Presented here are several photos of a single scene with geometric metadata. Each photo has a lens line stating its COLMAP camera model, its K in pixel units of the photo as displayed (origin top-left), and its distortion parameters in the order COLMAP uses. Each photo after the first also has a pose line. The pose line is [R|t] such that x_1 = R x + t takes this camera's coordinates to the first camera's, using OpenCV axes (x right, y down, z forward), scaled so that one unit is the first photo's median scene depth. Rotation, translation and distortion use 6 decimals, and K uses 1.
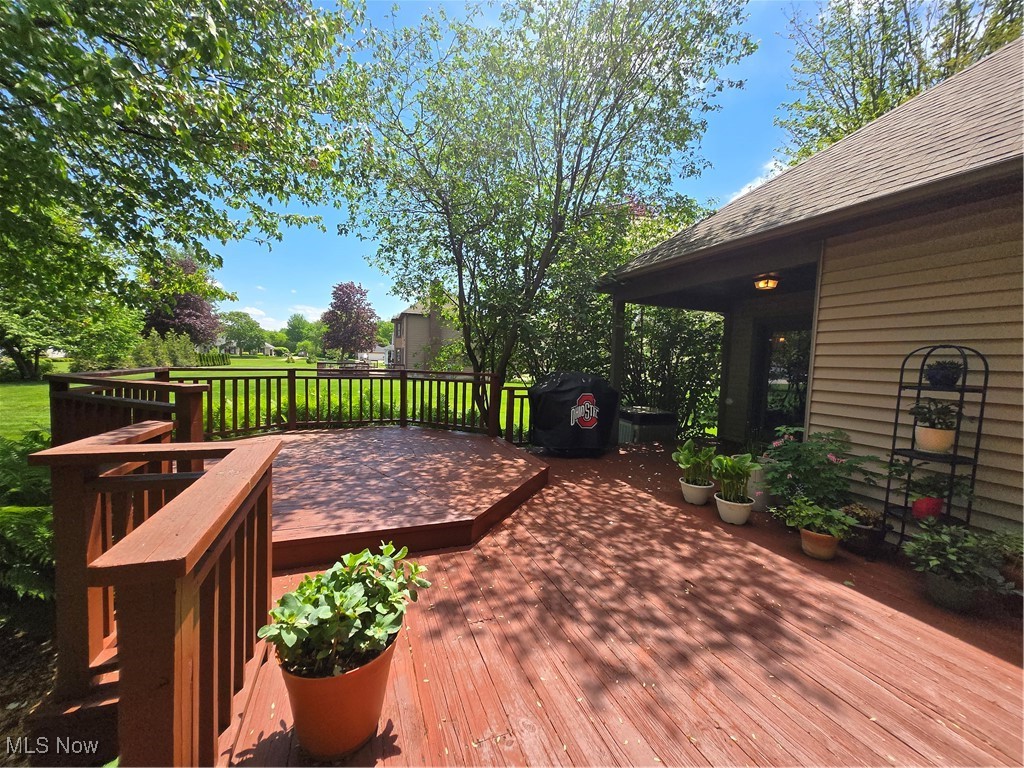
lens RADIAL K [[405.2, 0, 505.6], [0, 405.2, 383.0], [0, 0, 1]] dist [-0.002303, -0.000065]
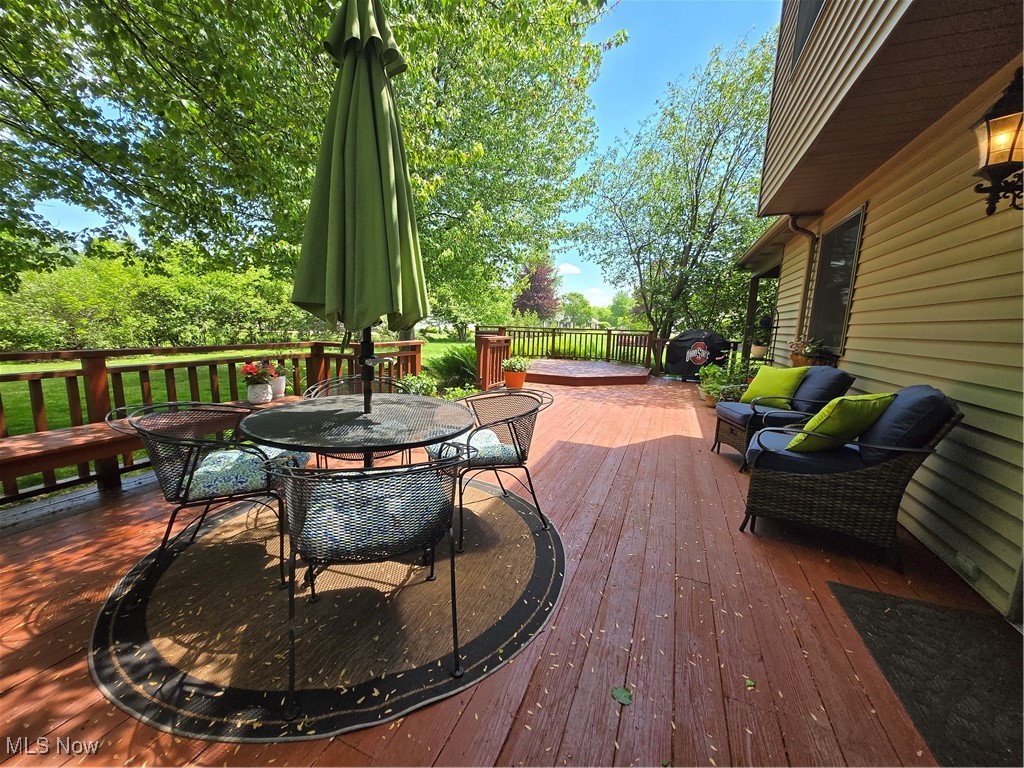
lens RADIAL K [[405.2, 0, 511.4], [0, 405.2, 387.5], [0, 0, 1]] dist [-0.002303, -0.000065]
pose [[0.742180, 0.093161, -0.663694, 0.673387], [-0.043849, 0.994920, 0.090620, 0.084145], [0.668765, -0.038154, 0.742494, -0.641964]]
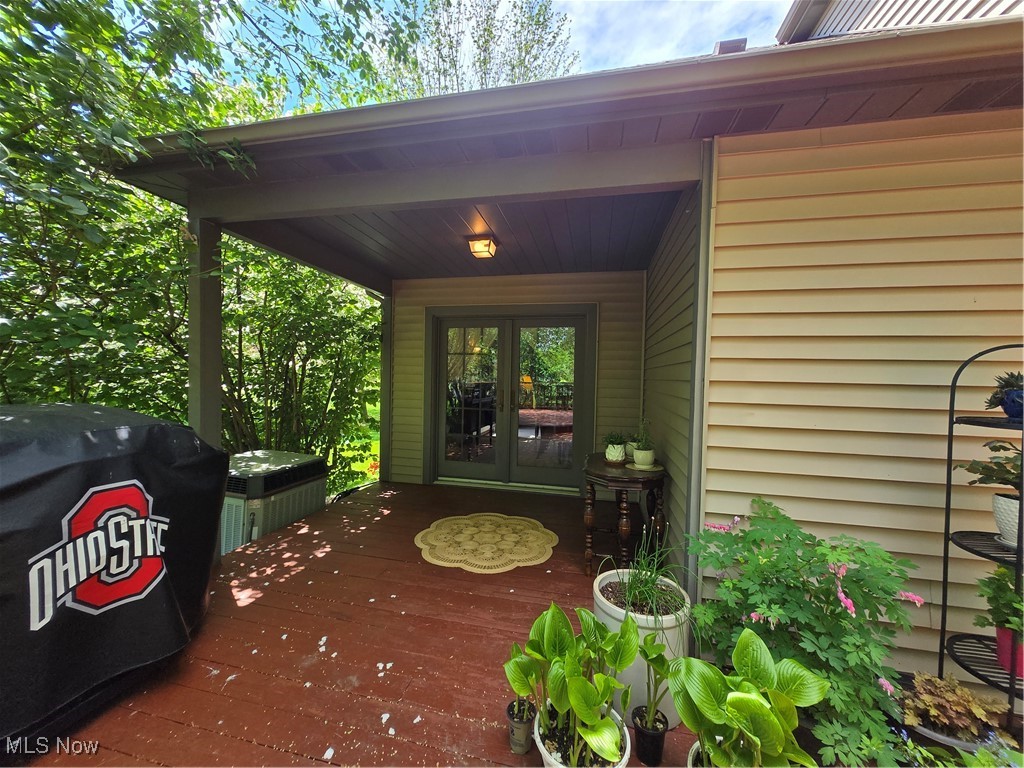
lens RADIAL K [[405.2, 0, 509.8], [0, 405.2, 388.6], [0, 0, 1]] dist [-0.002303, -0.000065]
pose [[0.551981, -0.038239, 0.832979, 0.113450], [0.038084, 0.999062, 0.020626, -0.031066], [-0.832986, 0.020339, 0.552920, 0.574115]]
